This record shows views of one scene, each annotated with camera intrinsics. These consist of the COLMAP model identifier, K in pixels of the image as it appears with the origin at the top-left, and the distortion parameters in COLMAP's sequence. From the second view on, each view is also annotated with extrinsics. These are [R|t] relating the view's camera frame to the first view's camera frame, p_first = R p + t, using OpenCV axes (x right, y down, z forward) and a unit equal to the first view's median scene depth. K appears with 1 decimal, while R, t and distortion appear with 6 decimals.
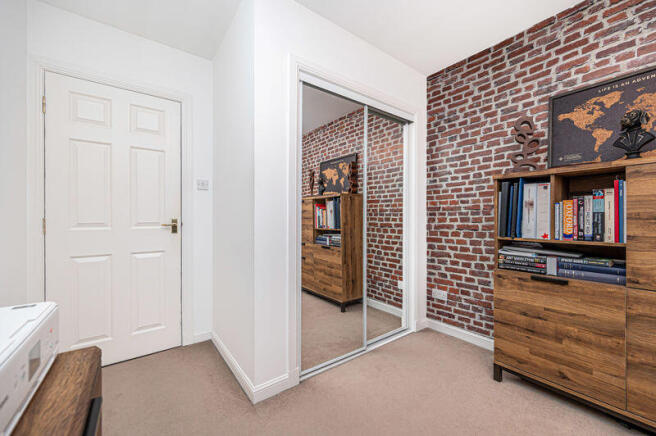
lens RADIAL K [[261.6, 0, 347.9], [0, 261.6, 221.4], [0, 0, 1]] dist [-0.002929, -0.000319]
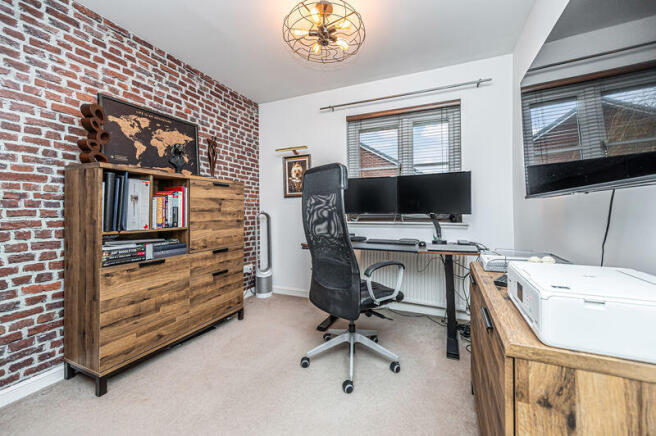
lens RADIAL K [[261.6, 0, 332.1], [0, 261.6, 206.1], [0, 0, 1]] dist [-0.002929, -0.000319]
pose [[-0.455341, 0.016465, 0.890165, -0.652086], [0.010929, 0.999857, -0.012904, -0.011474], [-0.890250, 0.003853, -0.455456, 0.788260]]
